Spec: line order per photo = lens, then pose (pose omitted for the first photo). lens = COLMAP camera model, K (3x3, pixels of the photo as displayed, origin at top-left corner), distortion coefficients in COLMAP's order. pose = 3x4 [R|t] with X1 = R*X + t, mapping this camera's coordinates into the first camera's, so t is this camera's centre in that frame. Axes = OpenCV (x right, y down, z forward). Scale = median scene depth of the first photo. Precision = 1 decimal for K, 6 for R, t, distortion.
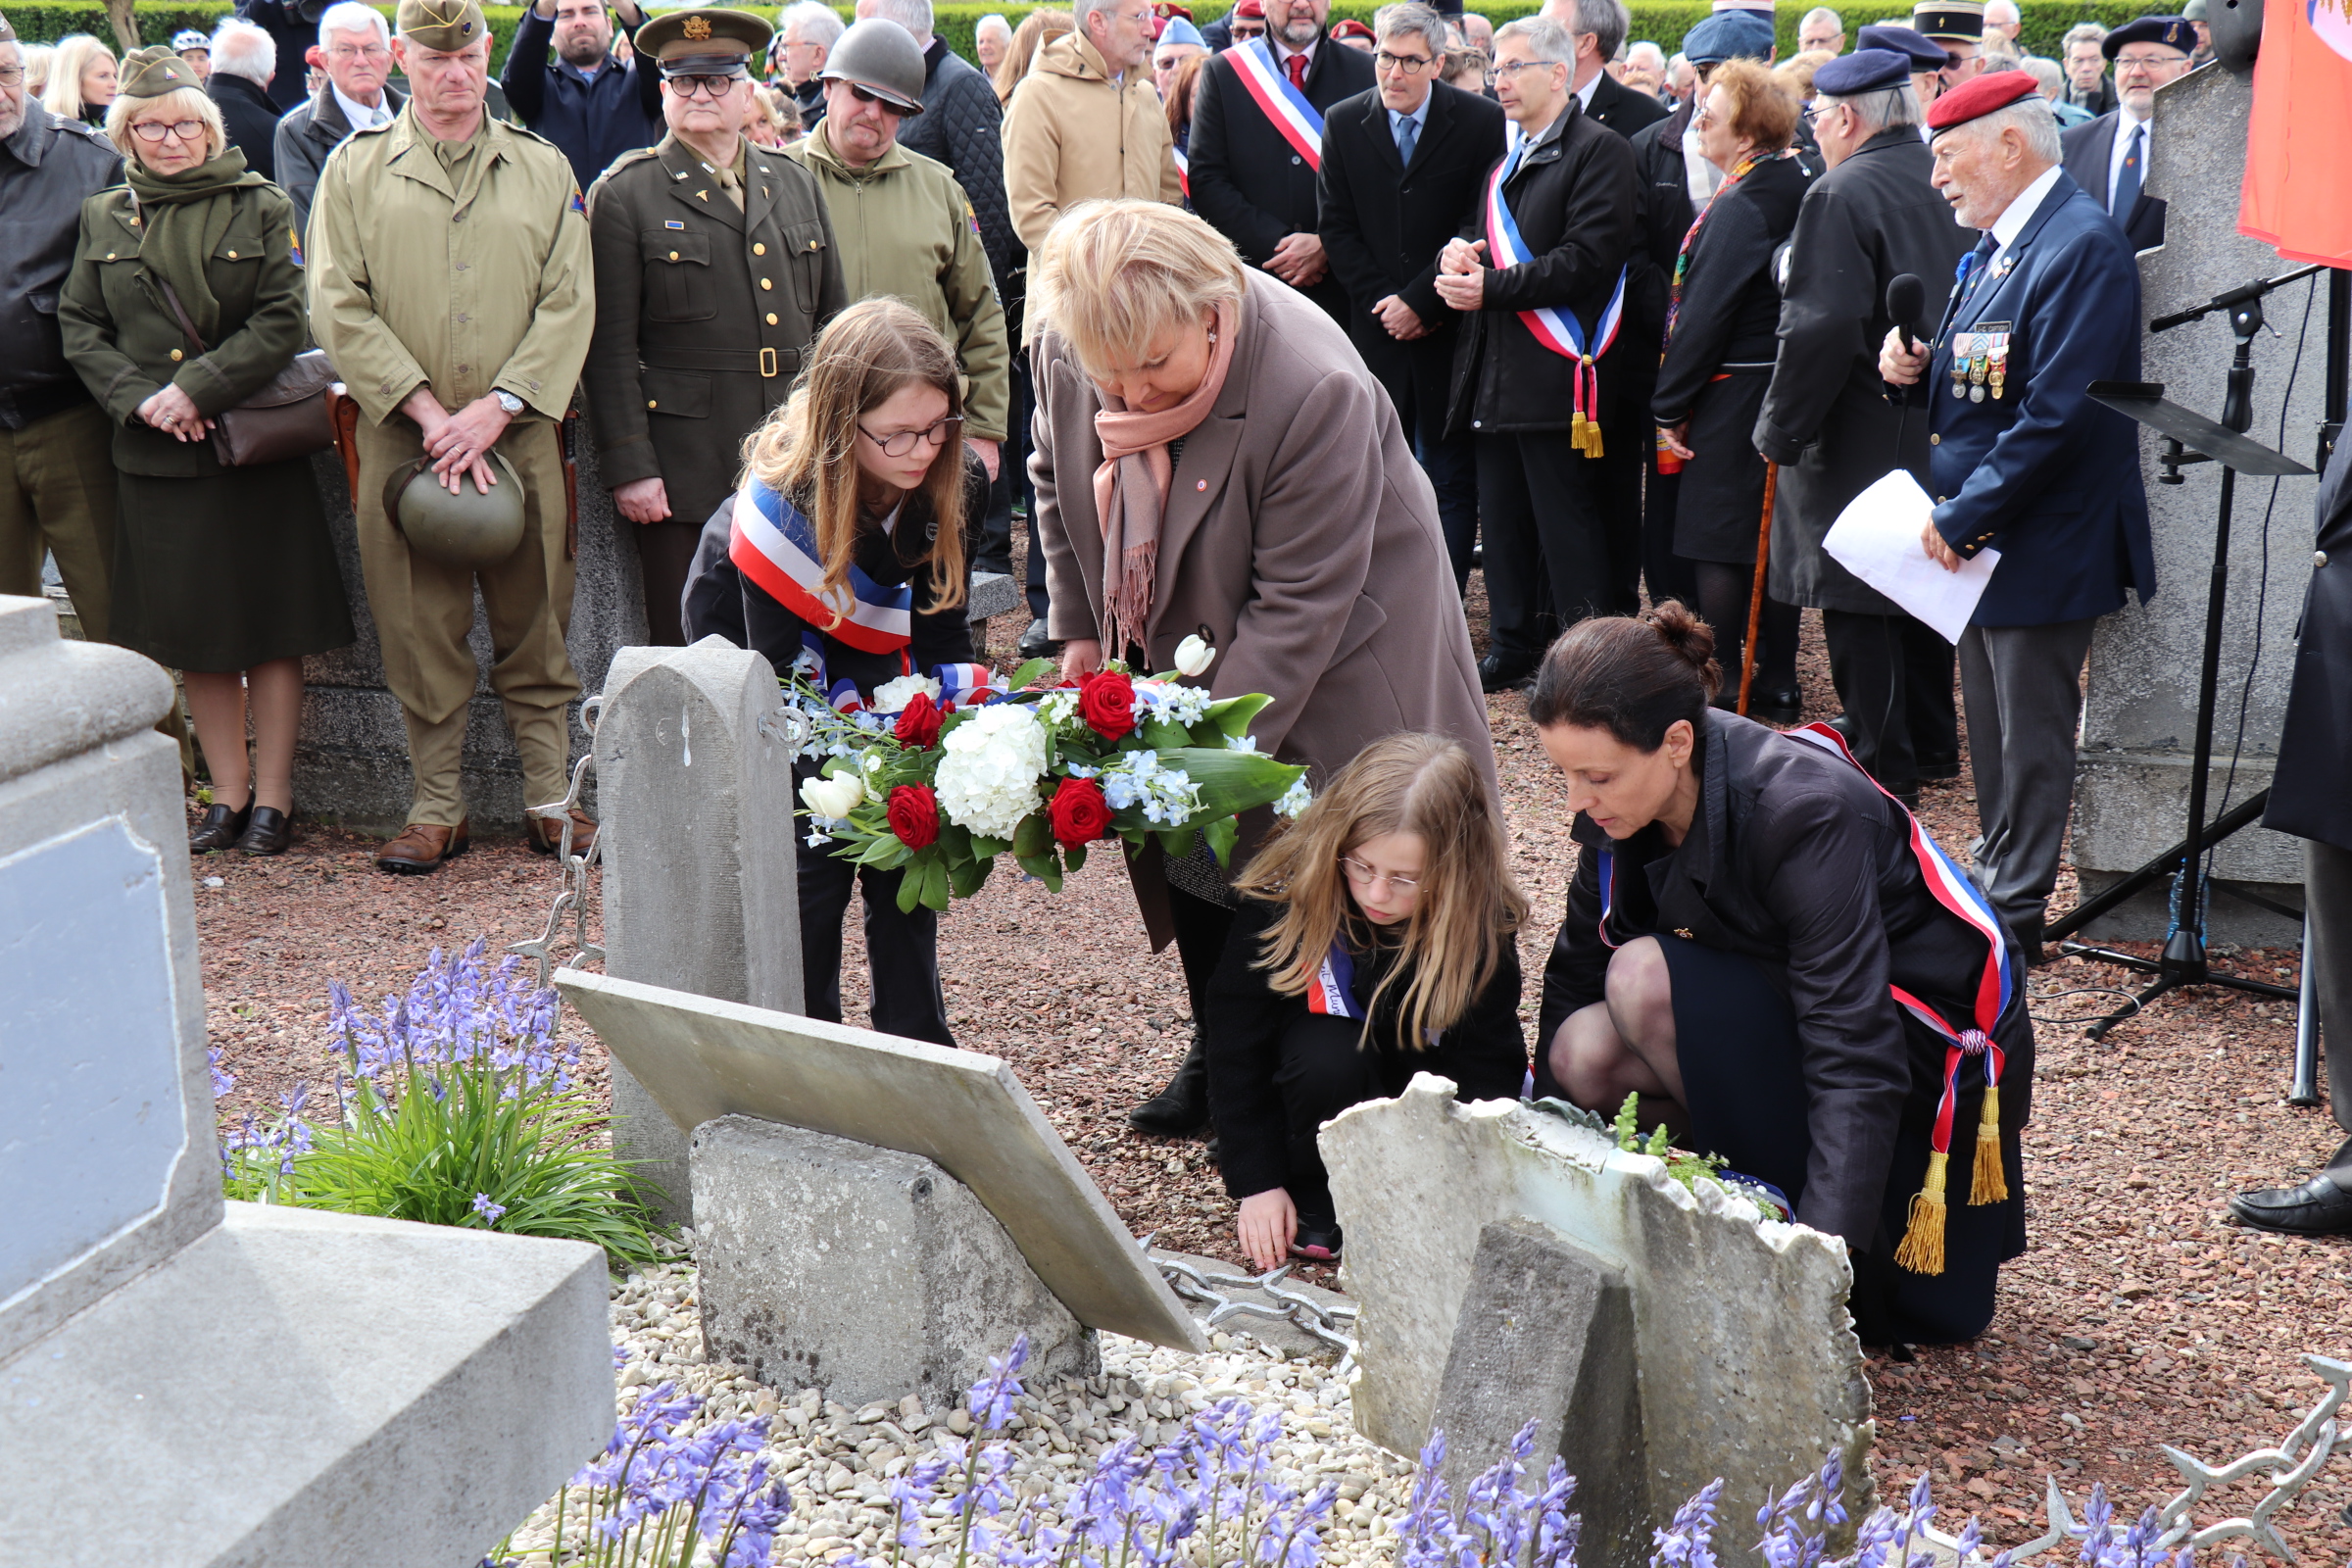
lens RADIAL K [[3157.1, 0, 1195.8], [0, 3157.1, 818.4], [0, 0, 1]] dist [-0.006594, 0.421573]
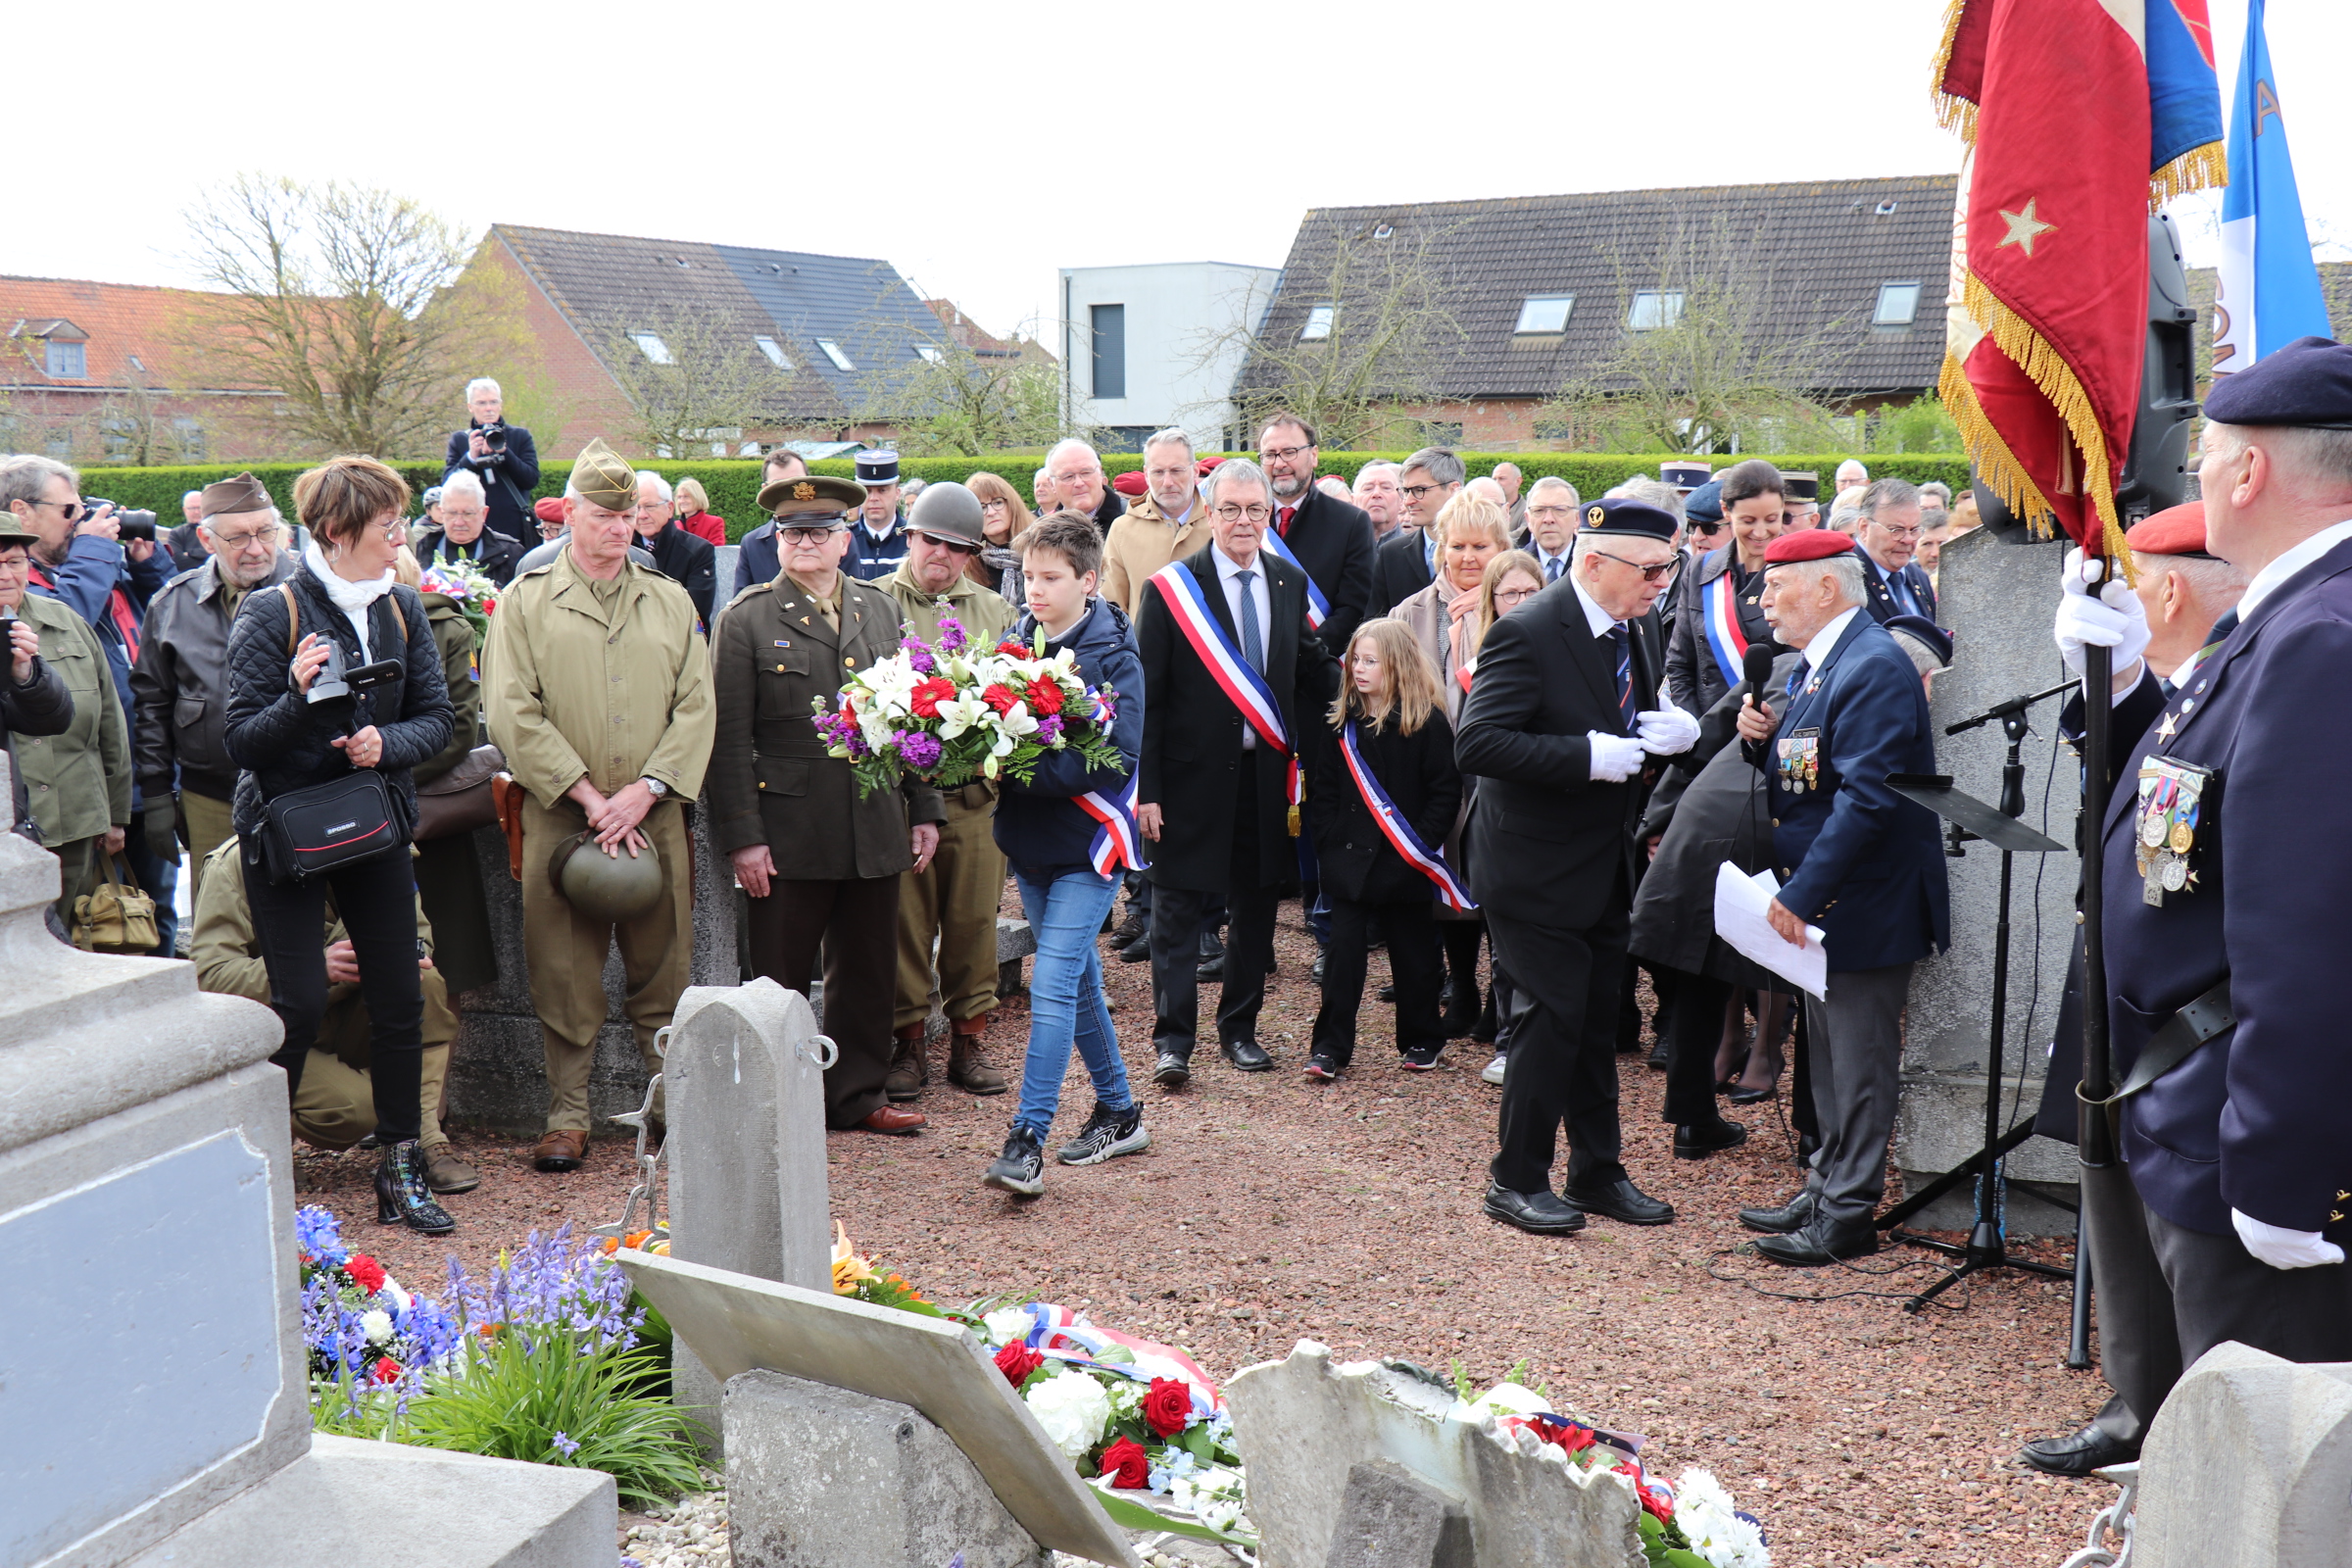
lens RADIAL K [[2636.7, 0, 1179.7], [0, 2636.7, 834.0], [0, 0, 1]] dist [-0.079588, 0.304889]
pose [[0.999815, 0.003162, -0.018975, 0.032768], [-0.005195, 0.994134, -0.108032, -0.003449], [0.018522, 0.108111, 0.993966, -0.033395]]
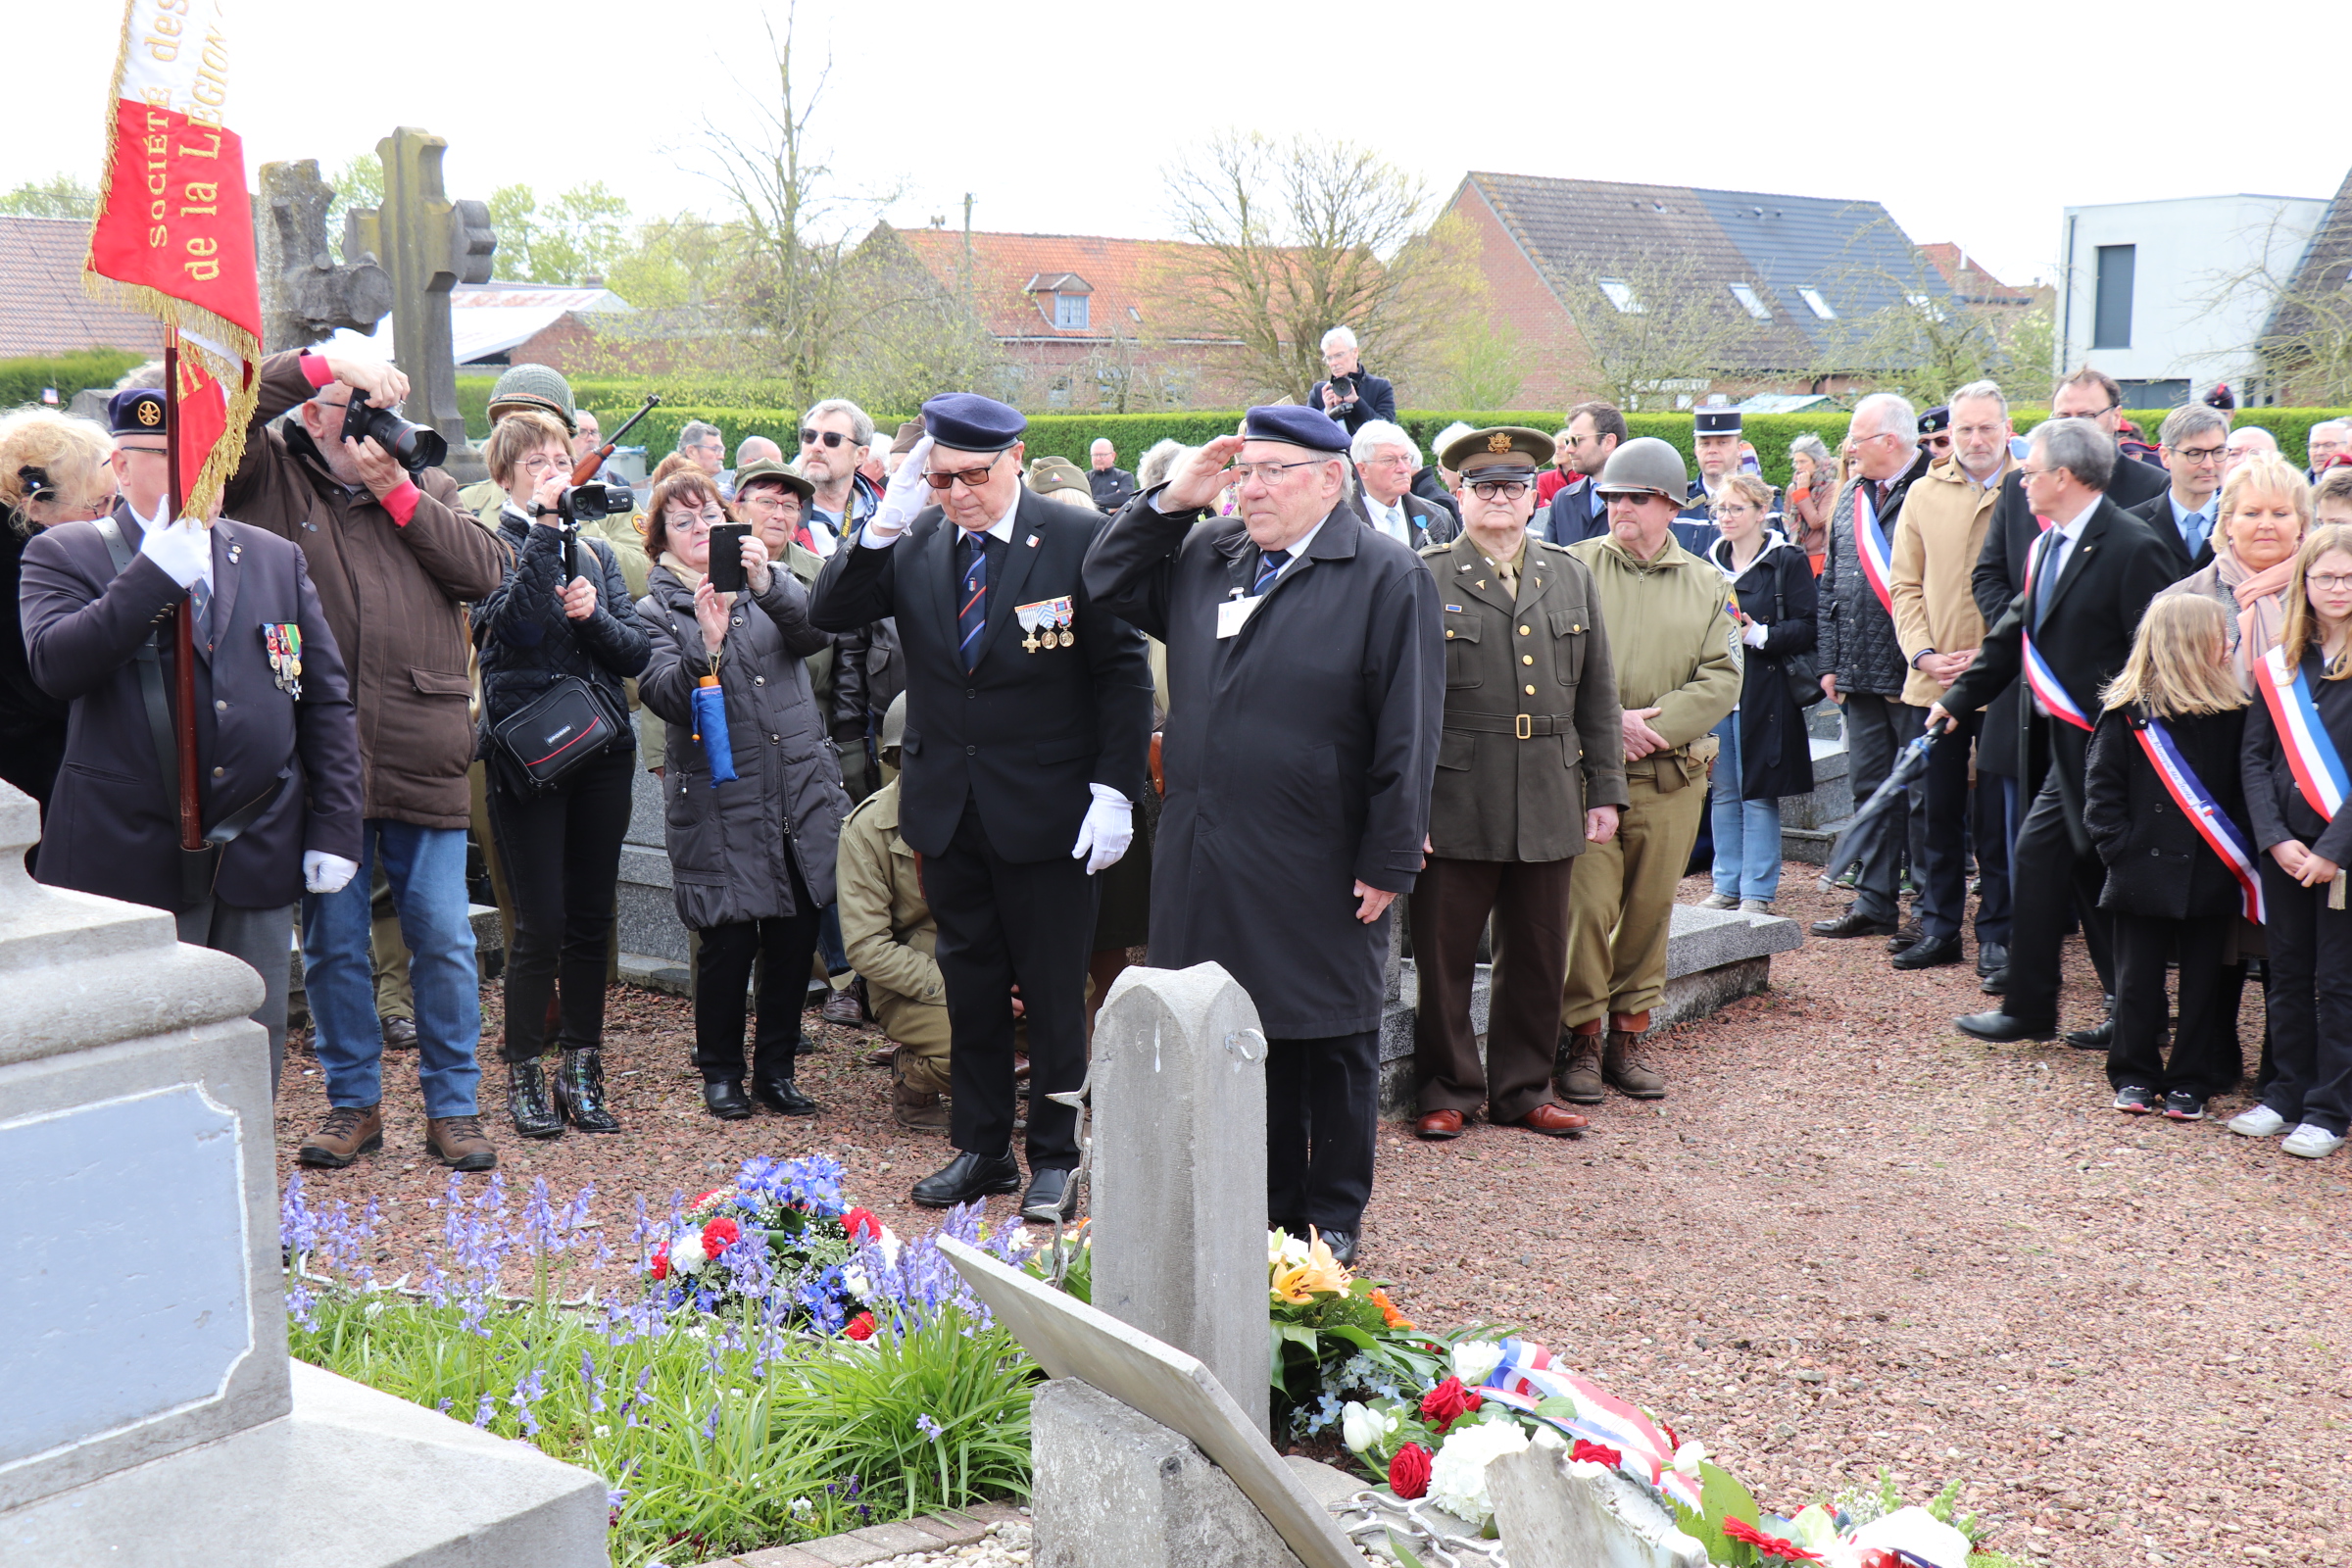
lens RADIAL K [[2722.9, 0, 1198.6], [0, 2722.9, 827.5], [0, 0, 1]] dist [-0.066863, 0.321526]
pose [[0.929707, 0.062516, -0.362954, 0.221880], [-0.097718, 0.992039, -0.079433, -0.028960], [0.355099, 0.109316, 0.928415, 0.059080]]
